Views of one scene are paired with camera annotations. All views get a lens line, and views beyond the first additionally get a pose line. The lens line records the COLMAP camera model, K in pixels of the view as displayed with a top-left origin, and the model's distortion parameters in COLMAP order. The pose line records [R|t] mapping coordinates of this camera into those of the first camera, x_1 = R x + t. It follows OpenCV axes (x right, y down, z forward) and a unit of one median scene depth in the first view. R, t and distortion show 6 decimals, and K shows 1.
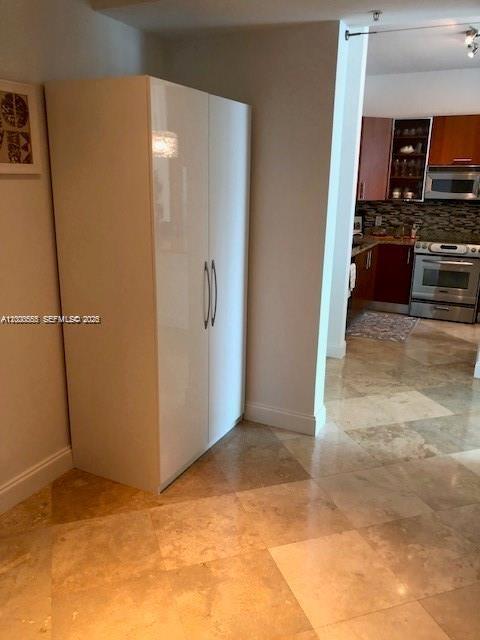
lens RADIAL K [[523.5, 0, 237.2], [0, 523.5, 321.4], [0, 0, 1]] dist [0.086679, -0.129224]
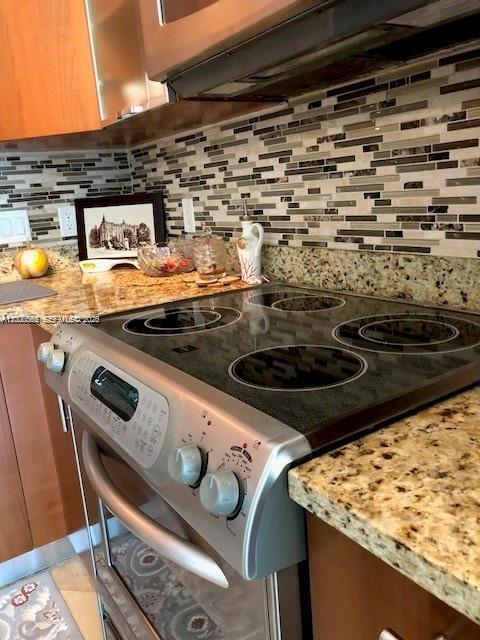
lens RADIAL K [[523.5, 0, 237.2], [0, 523.5, 321.4], [0, 0, 1]] dist [0.086679, -0.129224]
pose [[0.854103, 0.035008, -0.518924, 0.458034], [-0.036136, 0.999315, 0.007939, -0.147365], [0.518847, 0.011972, 0.854783, 0.830031]]
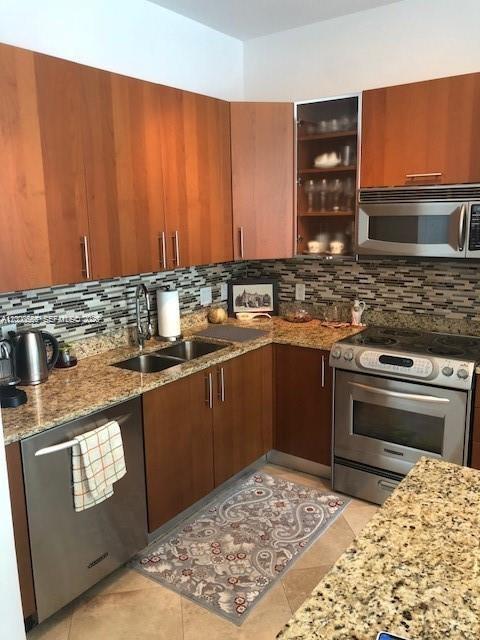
lens RADIAL K [[523.5, 0, 237.2], [0, 523.5, 321.4], [0, 0, 1]] dist [0.086679, -0.129224]
pose [[0.985043, -0.003068, -0.172280, 0.315366], [-0.007808, 0.998020, -0.062416, -0.132832], [0.172130, 0.062828, 0.983069, 0.480108]]
